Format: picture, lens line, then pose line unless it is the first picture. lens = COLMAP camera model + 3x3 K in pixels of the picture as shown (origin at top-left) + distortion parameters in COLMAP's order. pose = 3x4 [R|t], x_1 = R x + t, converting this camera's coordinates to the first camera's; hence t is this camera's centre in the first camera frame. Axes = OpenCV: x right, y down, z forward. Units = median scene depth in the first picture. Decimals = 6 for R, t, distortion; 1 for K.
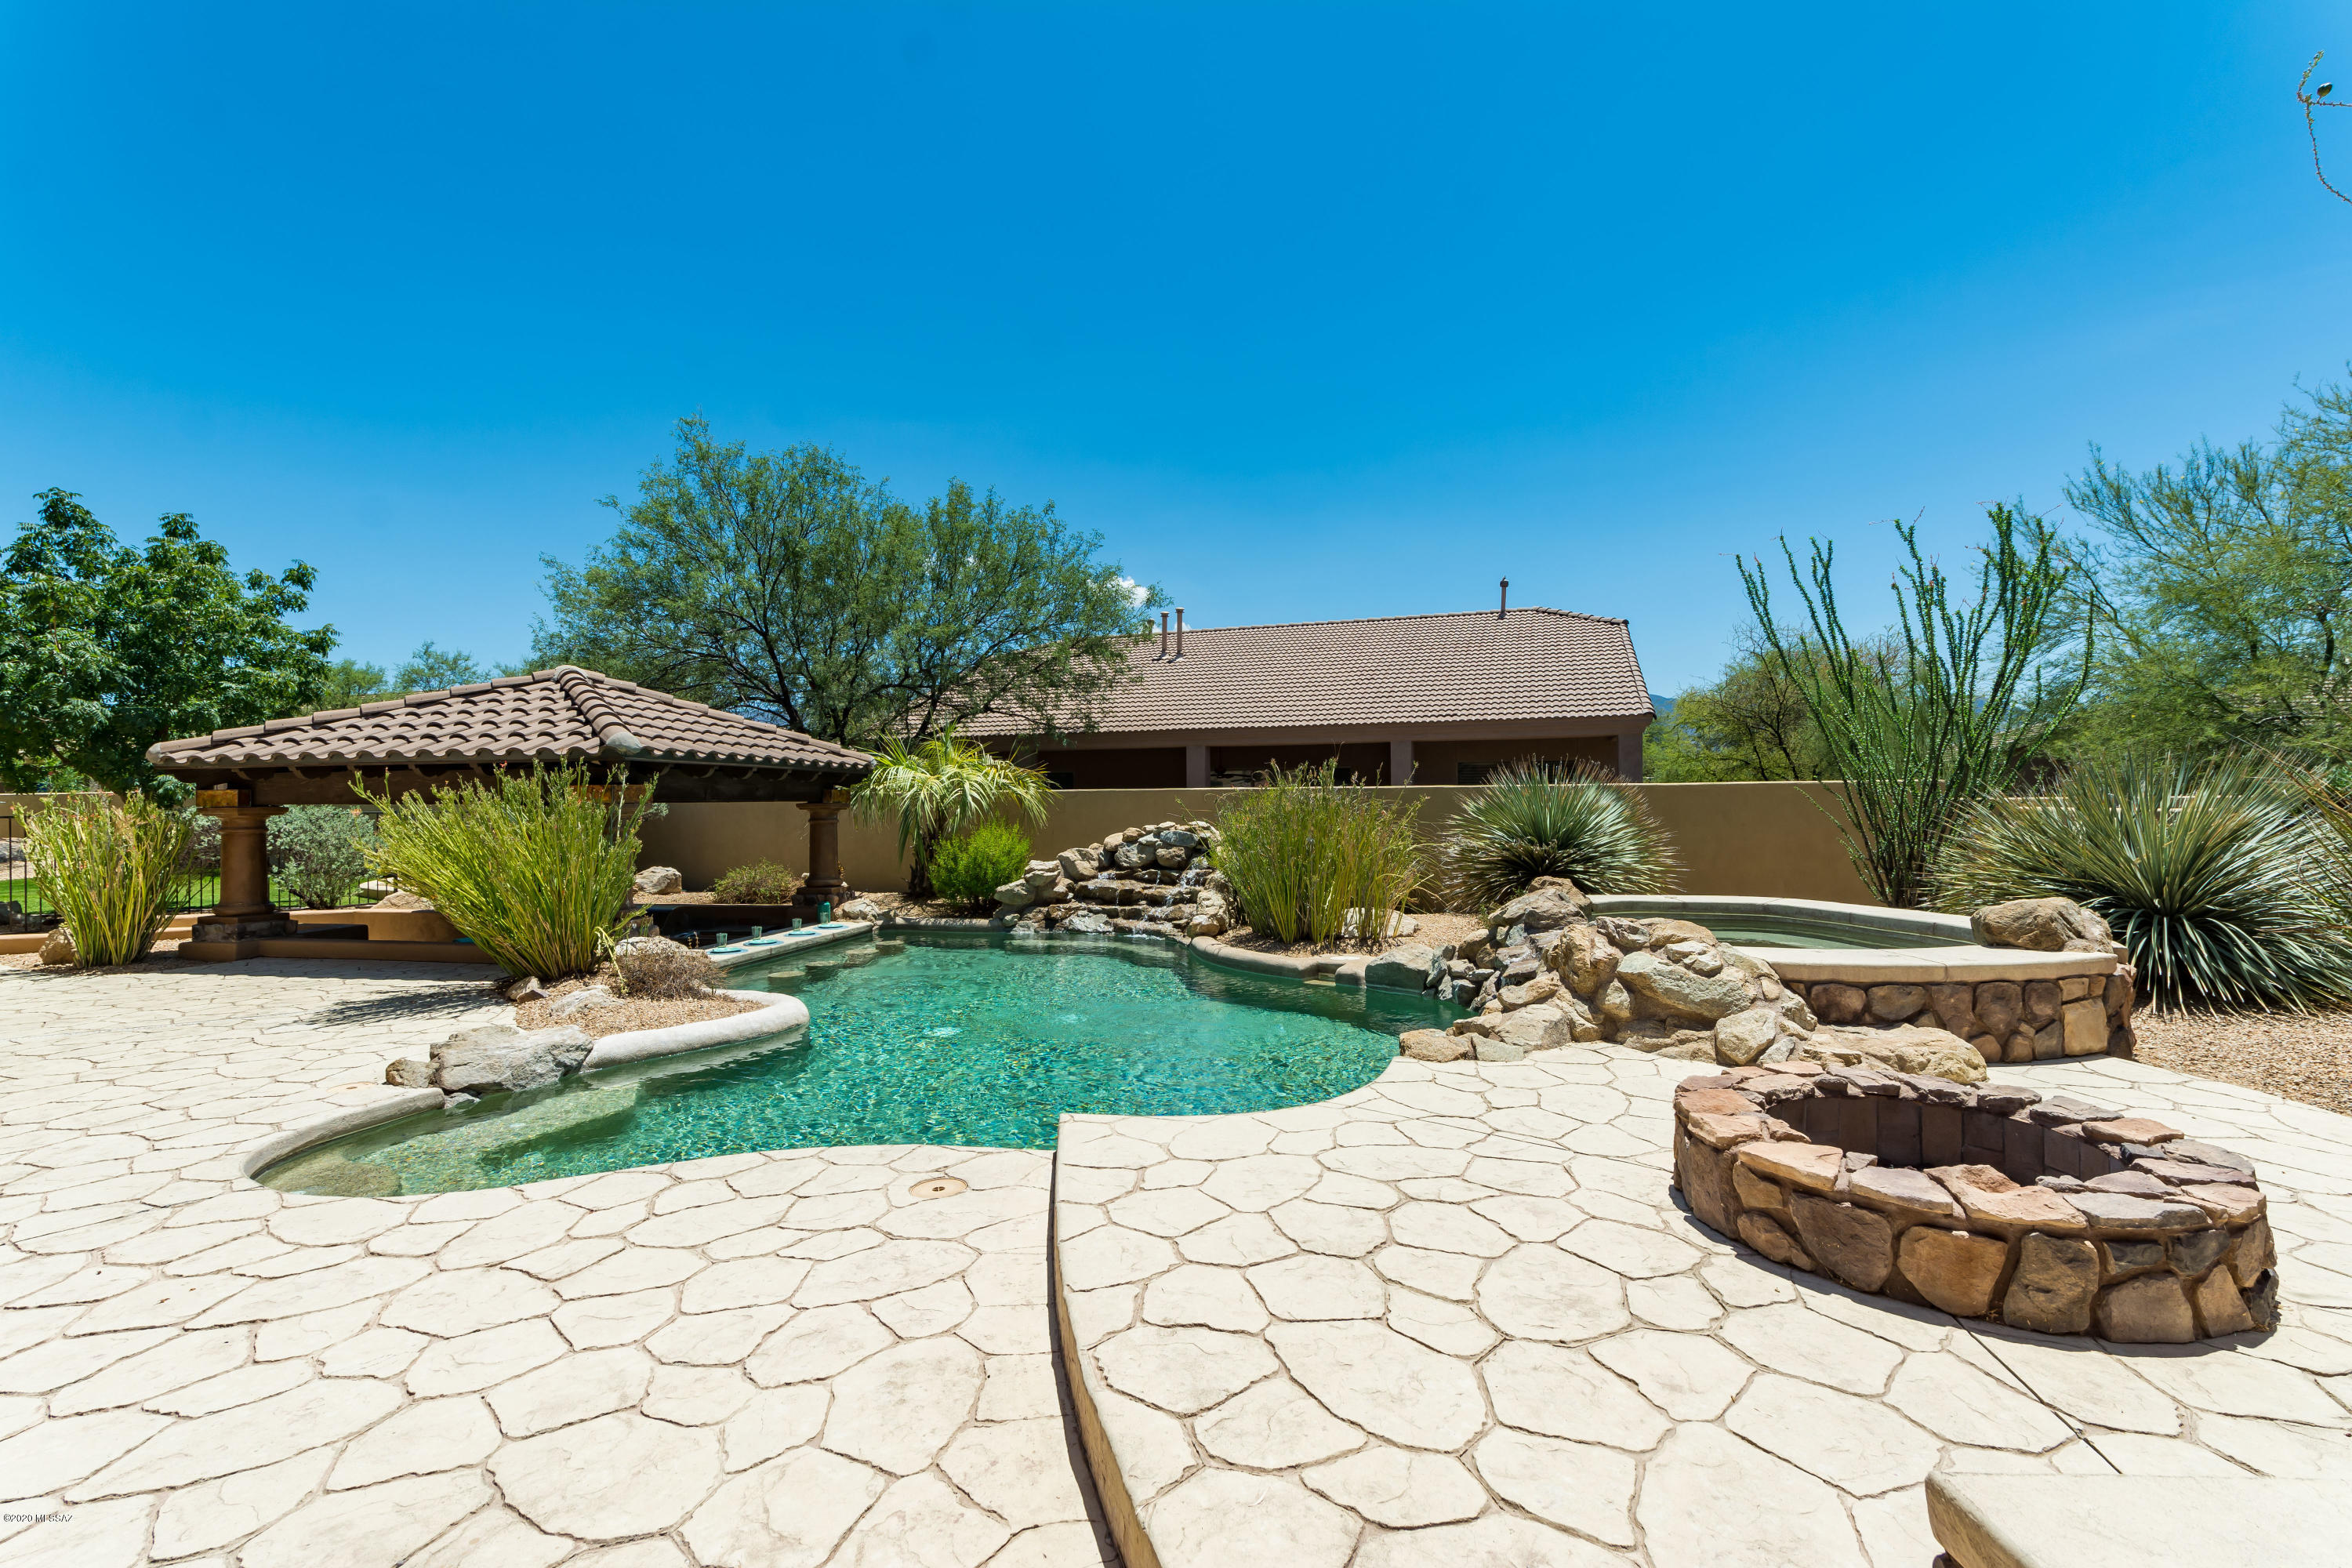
lens RADIAL K [[1023.2, 0, 1187.8], [0, 1023.2, 792.9], [0, 0, 1]] dist [-0.003044, 0.002657]
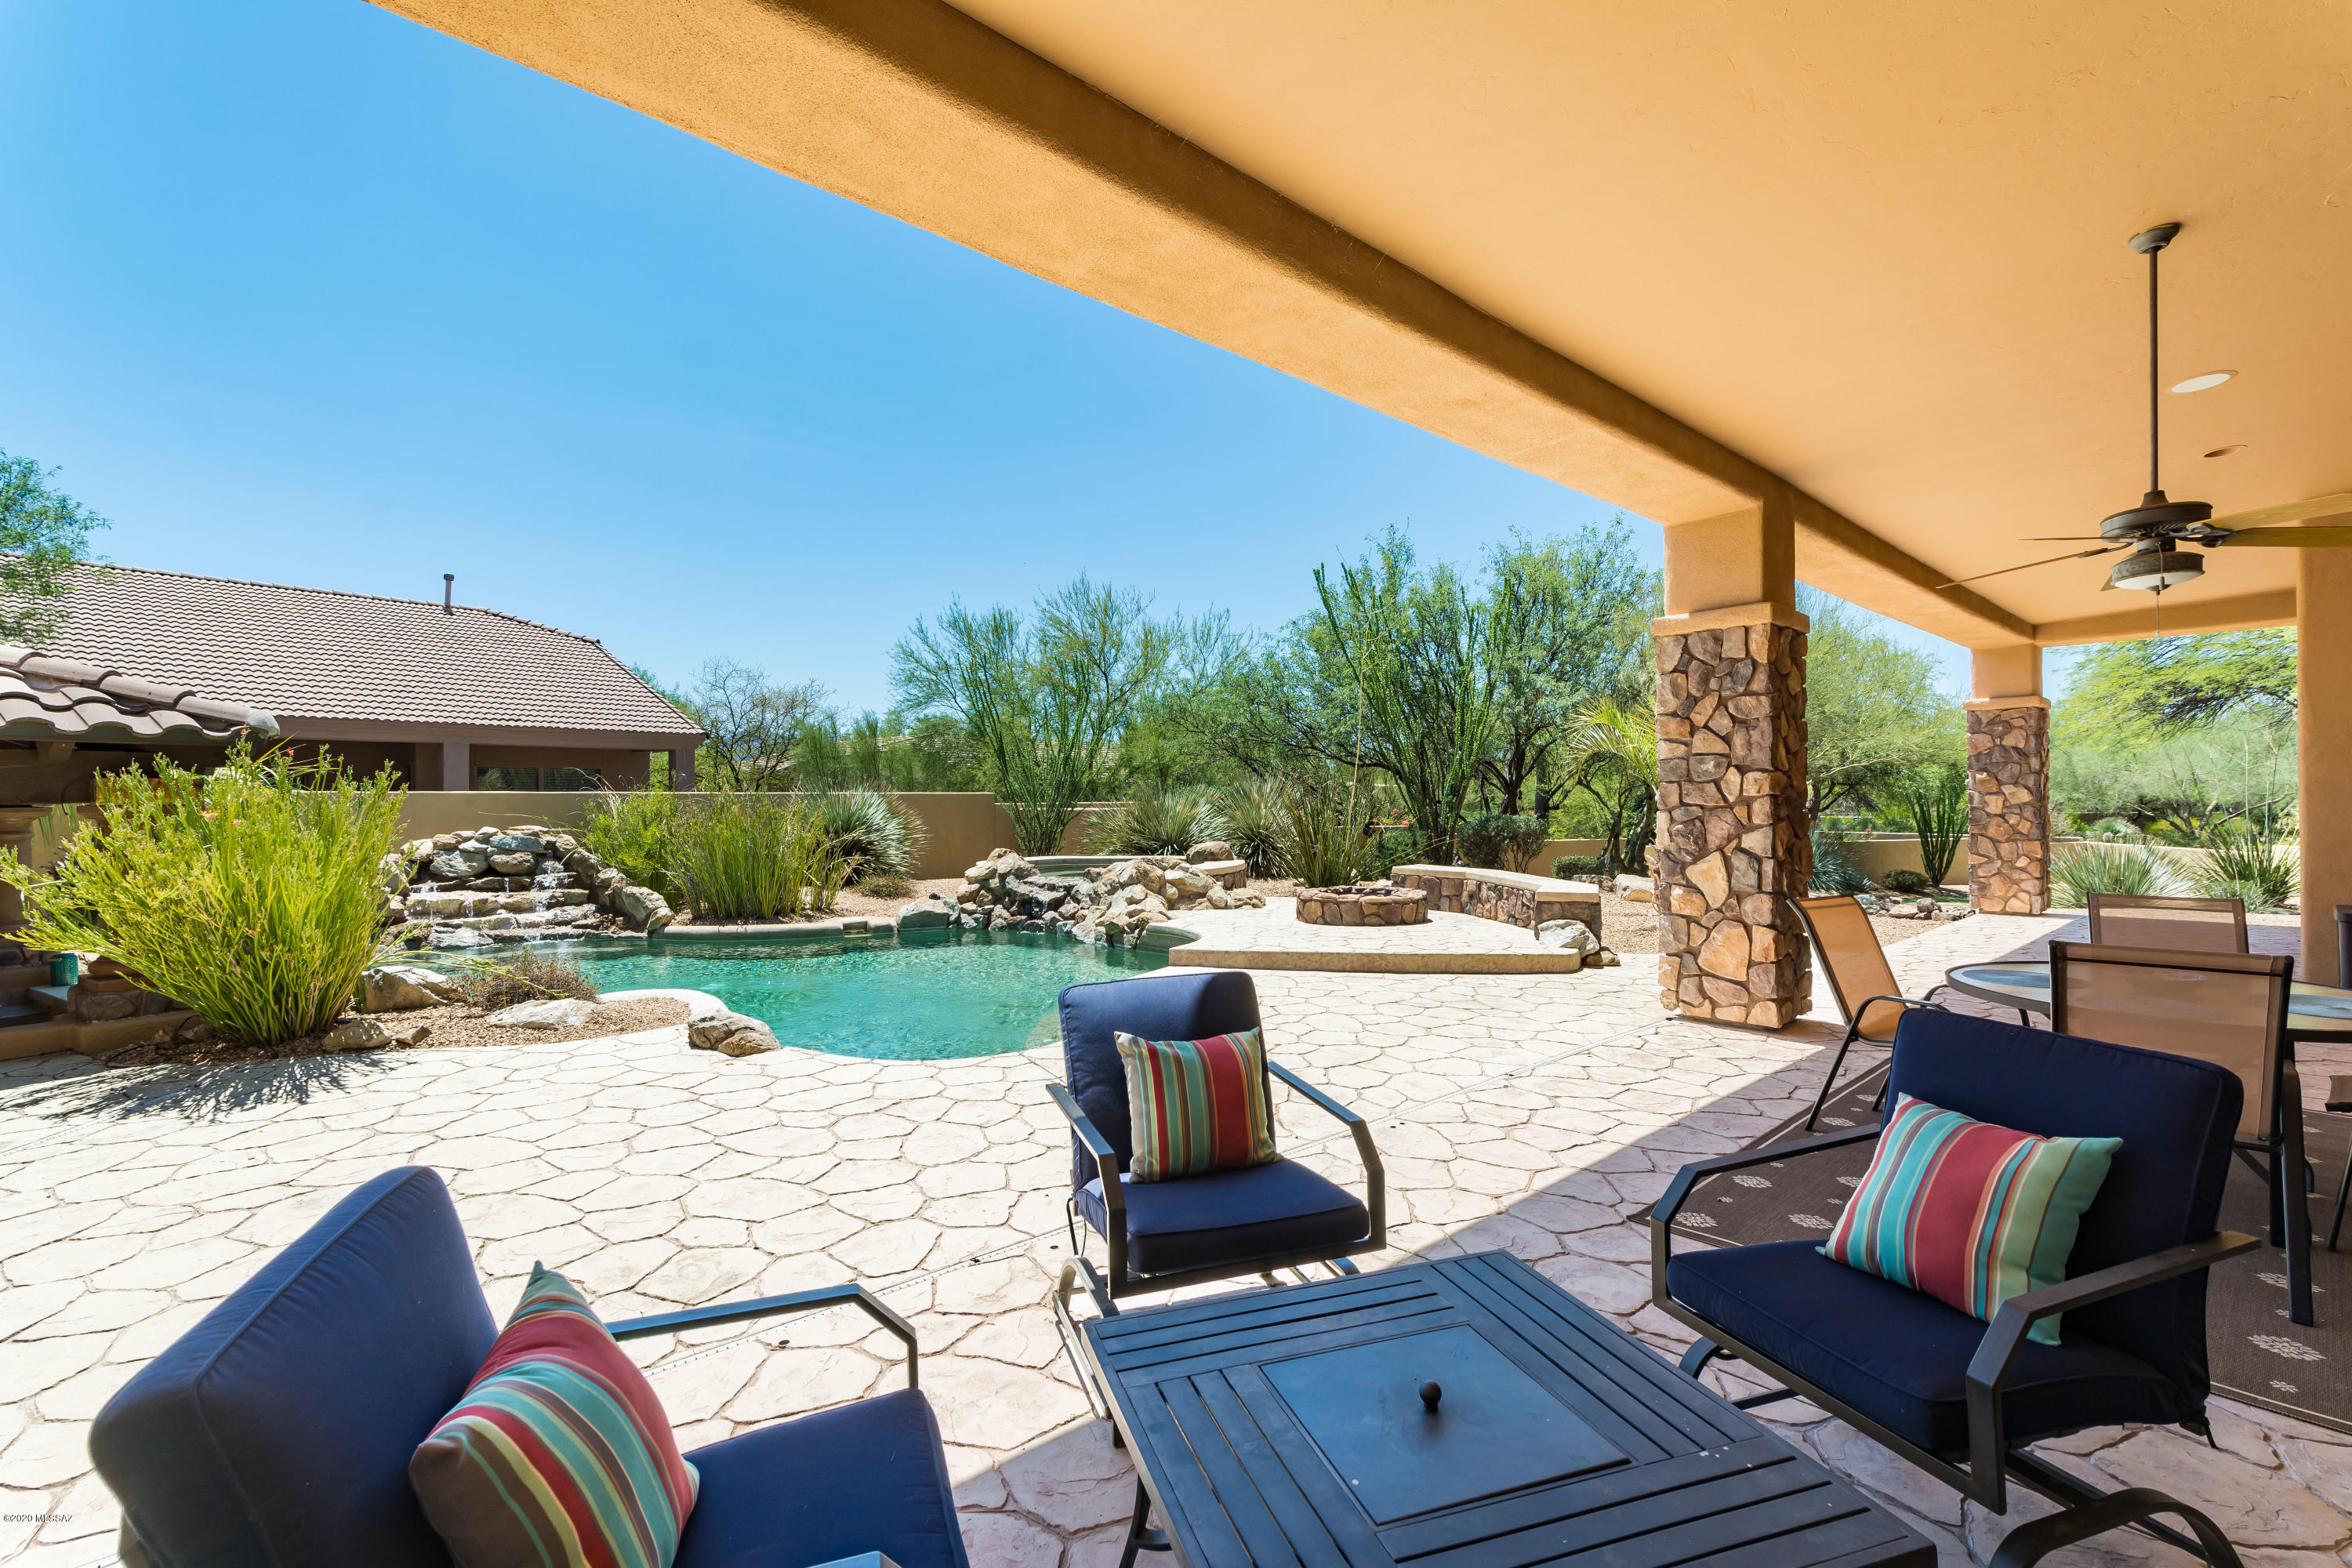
lens RADIAL K [[1023.2, 0, 1174.5], [0, 1023.2, 795.1], [0, 0, 1]] dist [-0.003044, 0.002657]
pose [[0.374084, 0.009616, 0.927345, -0.962438], [-0.003920, 0.999954, -0.008788, 0.007003], [-0.927387, -0.000347, 0.374104, 0.093738]]
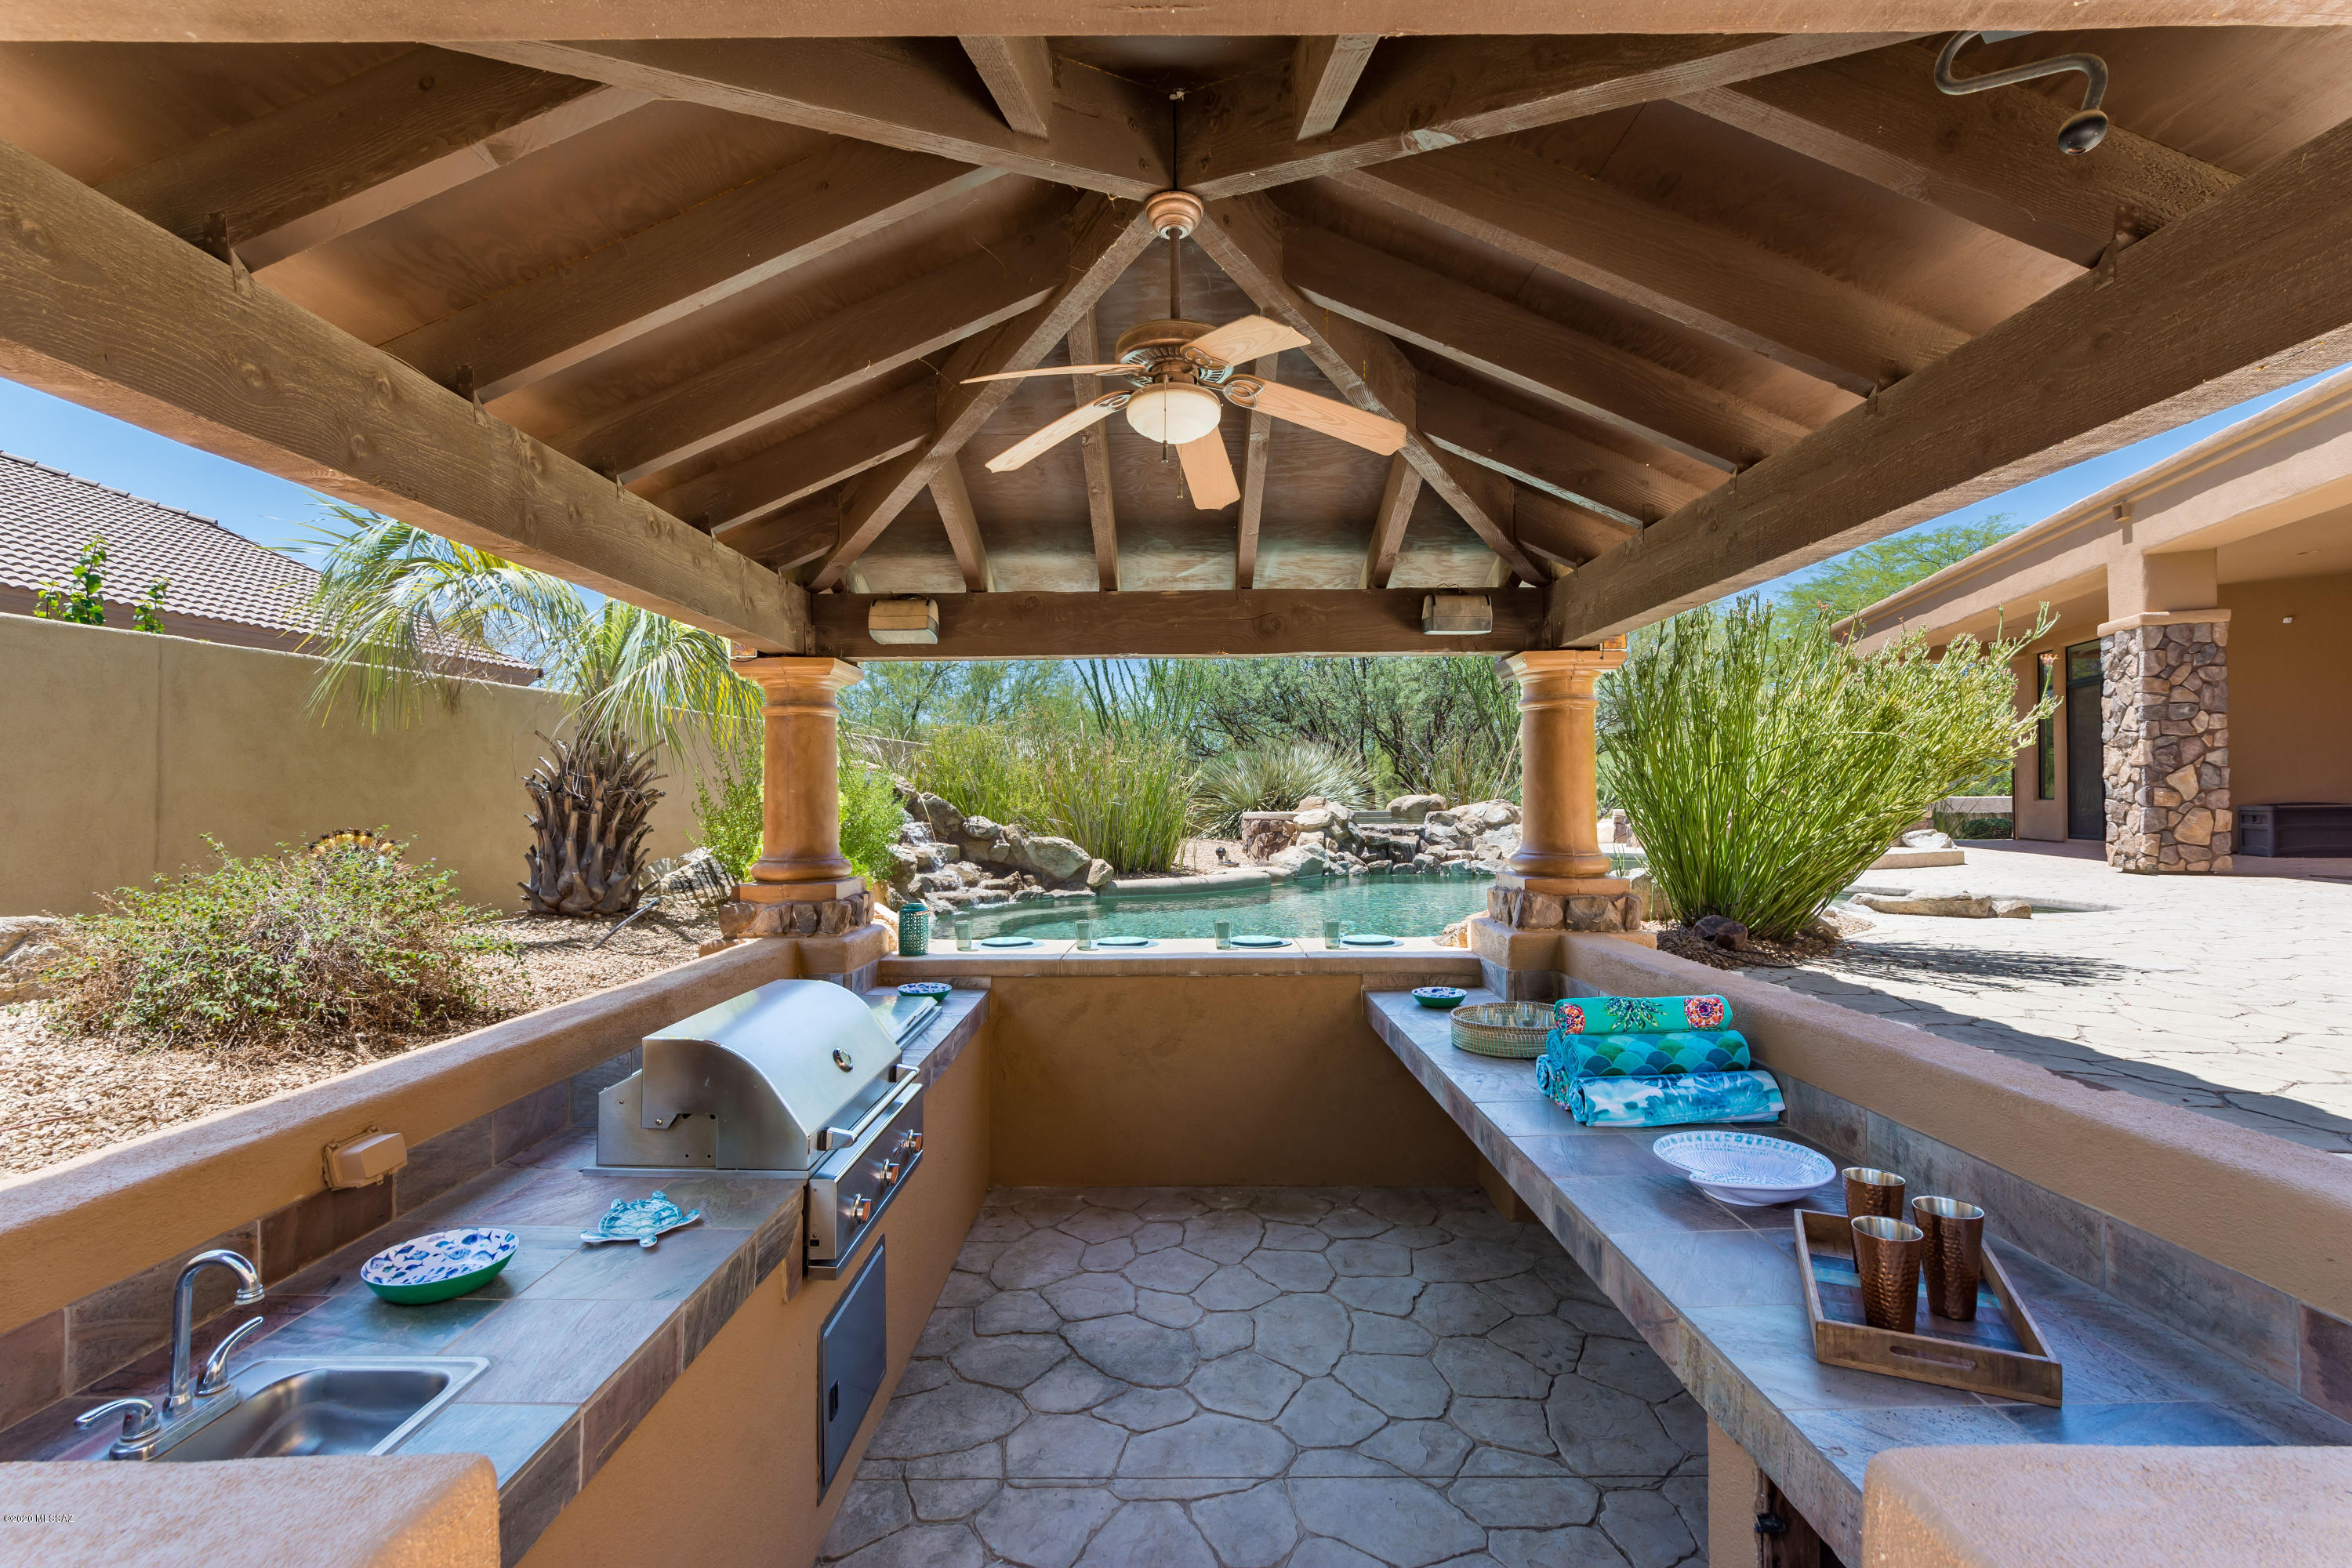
lens RADIAL K [[1023.2, 0, 1178.4], [0, 1023.2, 789.9], [0, 0, 1]] dist [-0.003044, 0.002657]
pose [[-0.174551, 0.020090, 0.984443, -1.071910], [-0.001045, 0.999787, -0.020589, 0.091757], [-0.984648, -0.004623, -0.174493, 1.310558]]
